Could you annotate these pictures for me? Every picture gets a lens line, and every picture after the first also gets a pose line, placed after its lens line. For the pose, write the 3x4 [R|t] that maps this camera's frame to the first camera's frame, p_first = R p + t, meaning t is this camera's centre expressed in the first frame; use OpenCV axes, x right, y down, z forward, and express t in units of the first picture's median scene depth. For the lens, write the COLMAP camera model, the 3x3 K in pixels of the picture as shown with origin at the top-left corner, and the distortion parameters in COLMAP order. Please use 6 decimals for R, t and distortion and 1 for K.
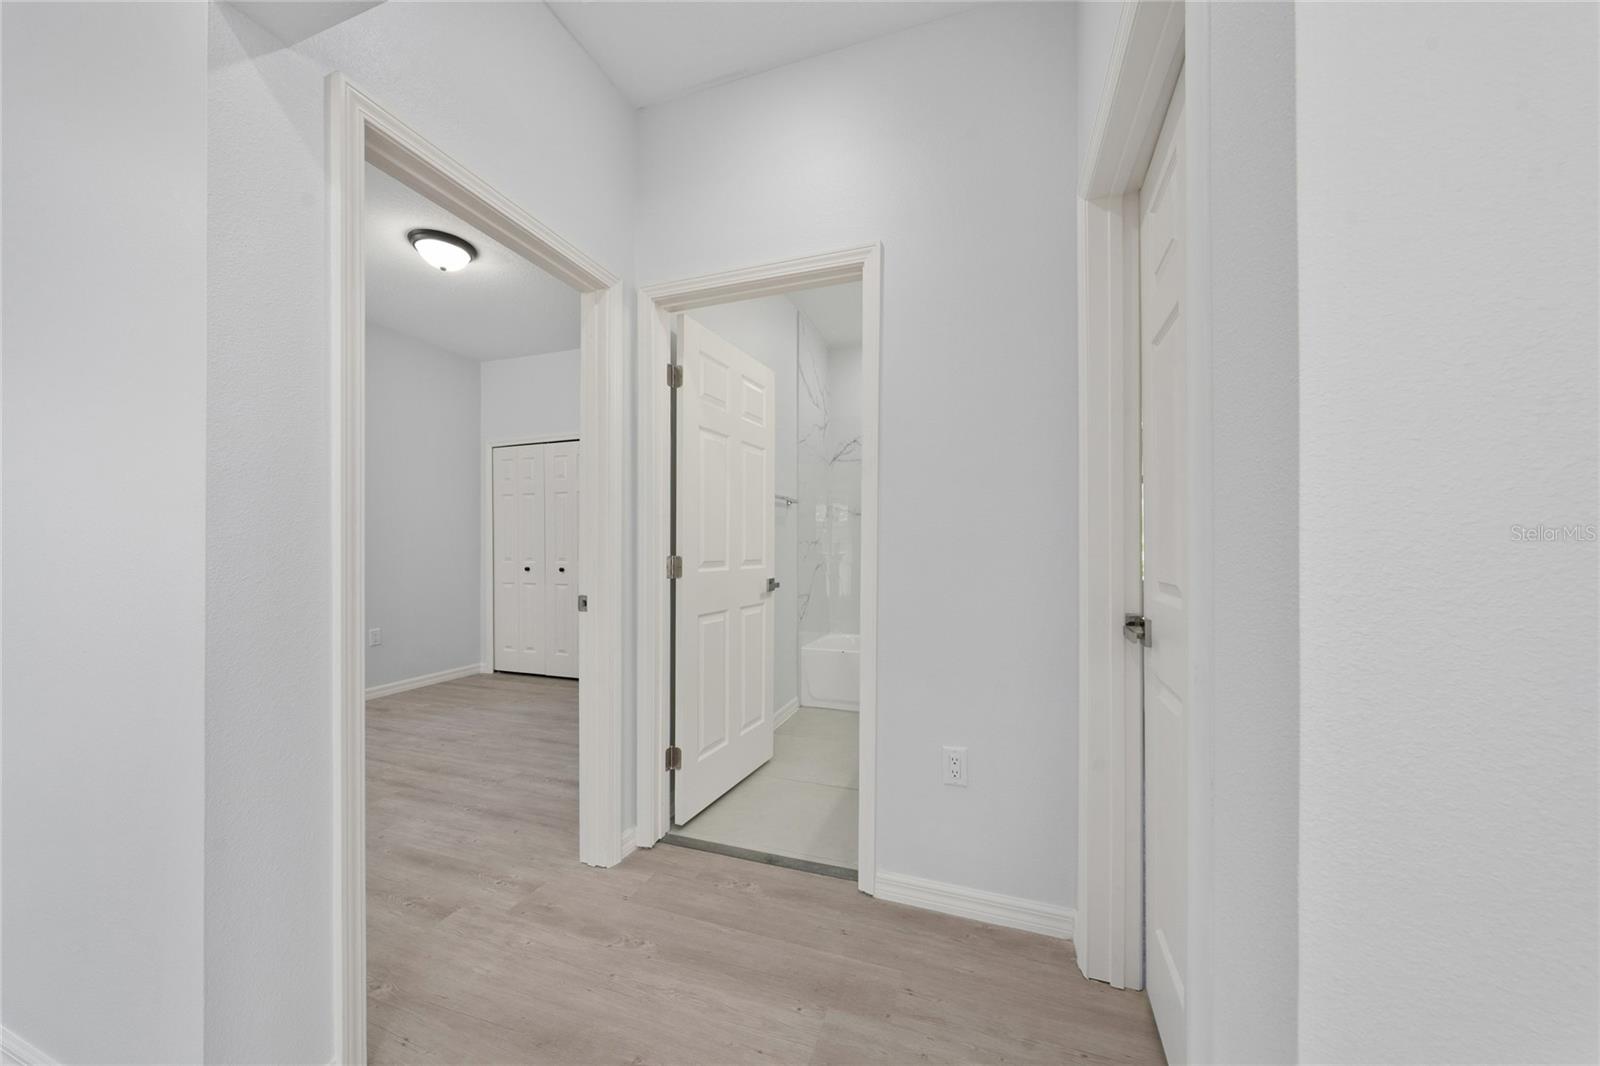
lens RADIAL K [[552.2, 0, 791.2], [0, 552.2, 547.1], [0, 0, 1]] dist [0.000889, 0.000170]
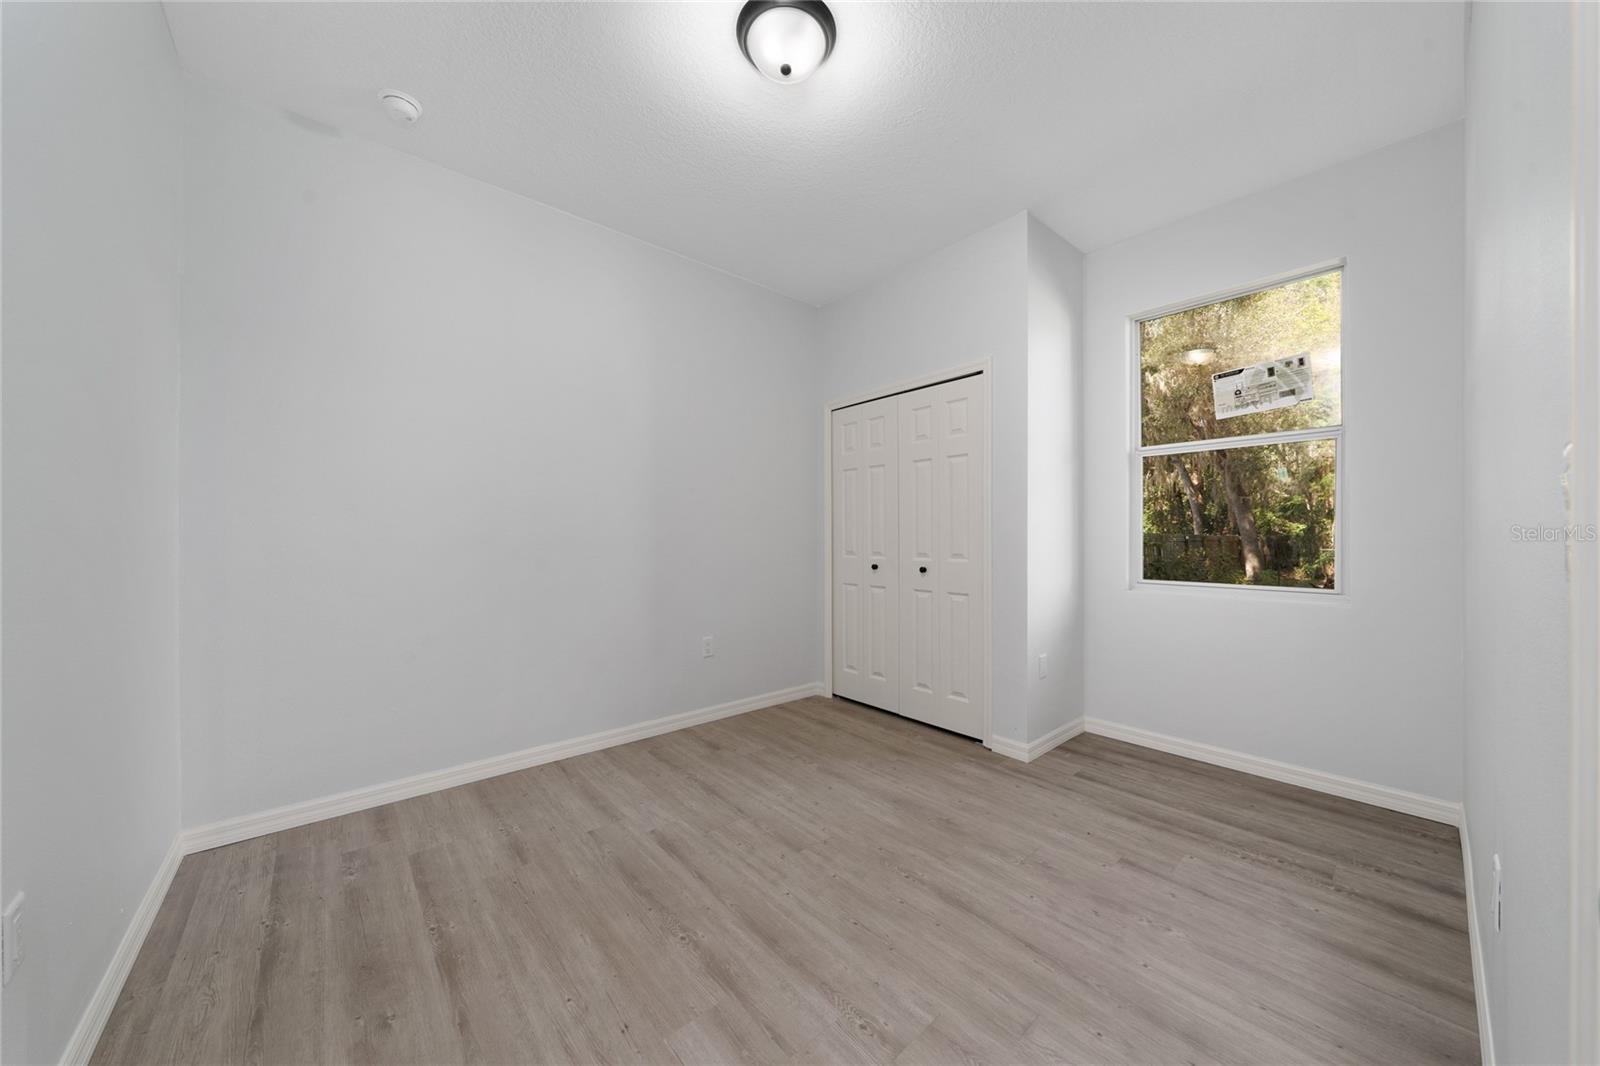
lens RADIAL K [[542.1, 0, 790.2], [0, 542.1, 529.8], [0, 0, 1]] dist [-0.000941, -0.000023]
pose [[0.863428, -0.012847, -0.504308, -0.308011], [0.003522, 0.999805, -0.019439, 0.005961], [0.504459, 0.015008, 0.863305, 0.466439]]
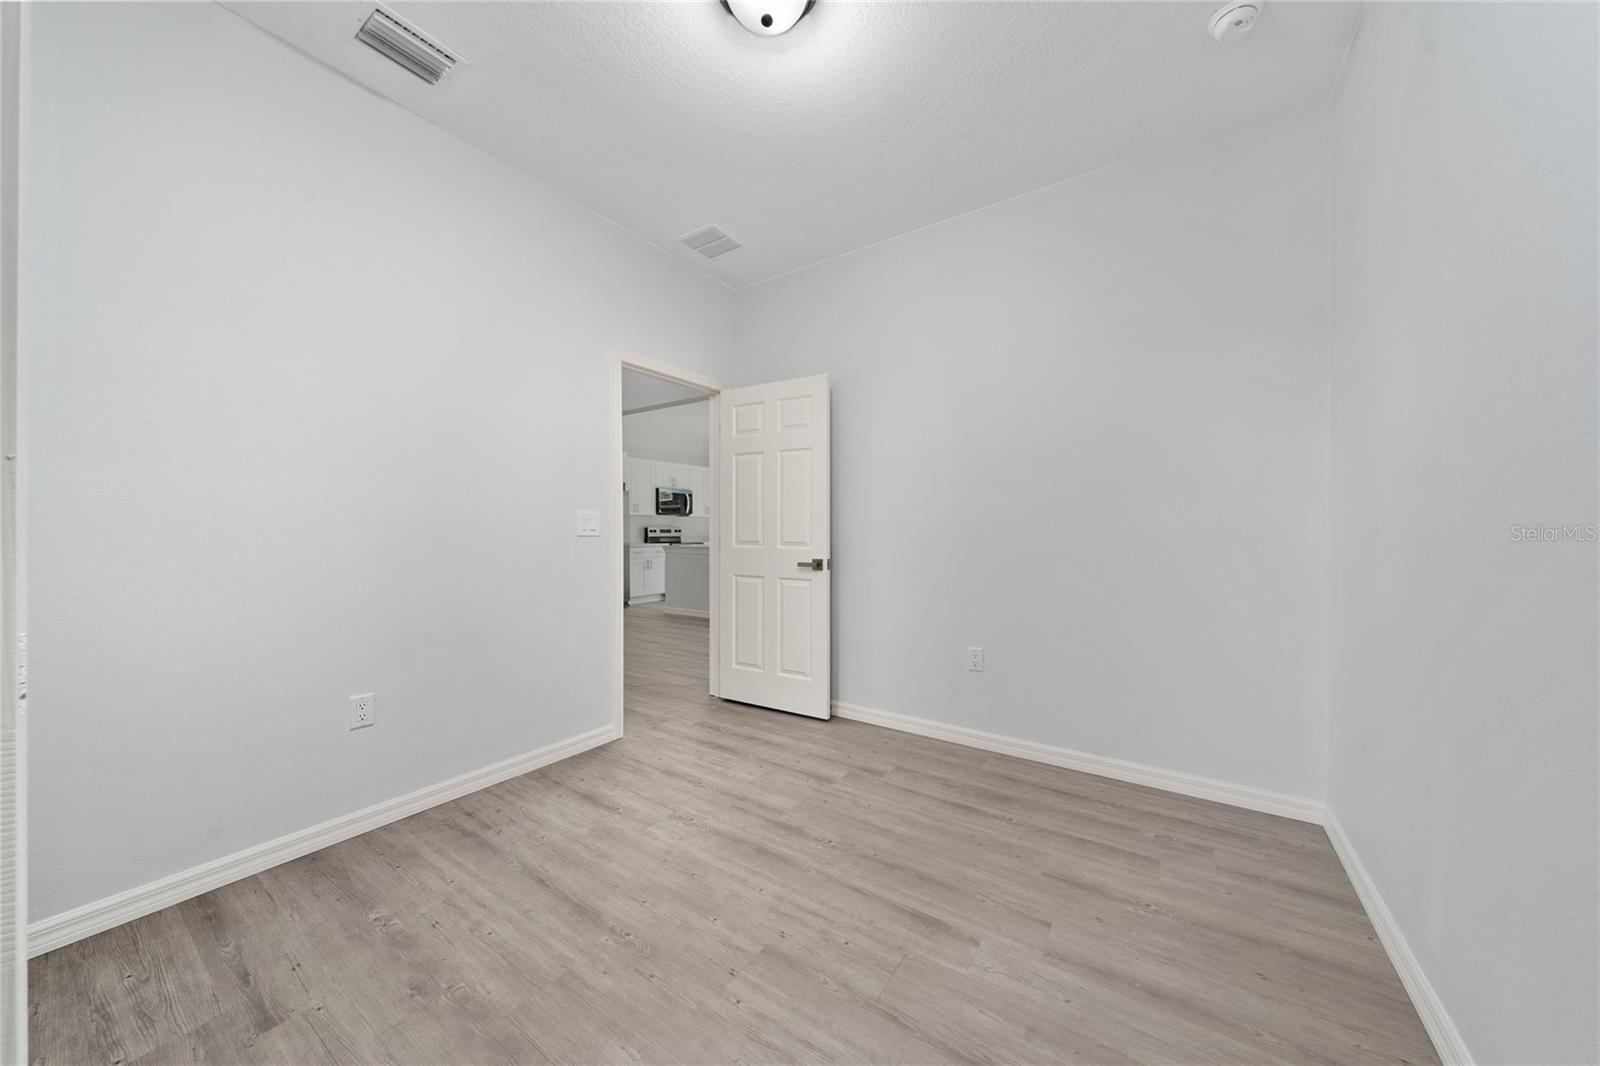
lens RADIAL K [[551.7, 0, 804.8], [0, 551.7, 527.1], [0, 0, 1]] dist [-0.000566, -0.000053]
pose [[-0.970520, -0.007498, 0.240902, -0.747253], [-0.007258, 0.999972, 0.001883, -0.000562], [-0.240910, 0.000079, -0.970548, 1.432513]]
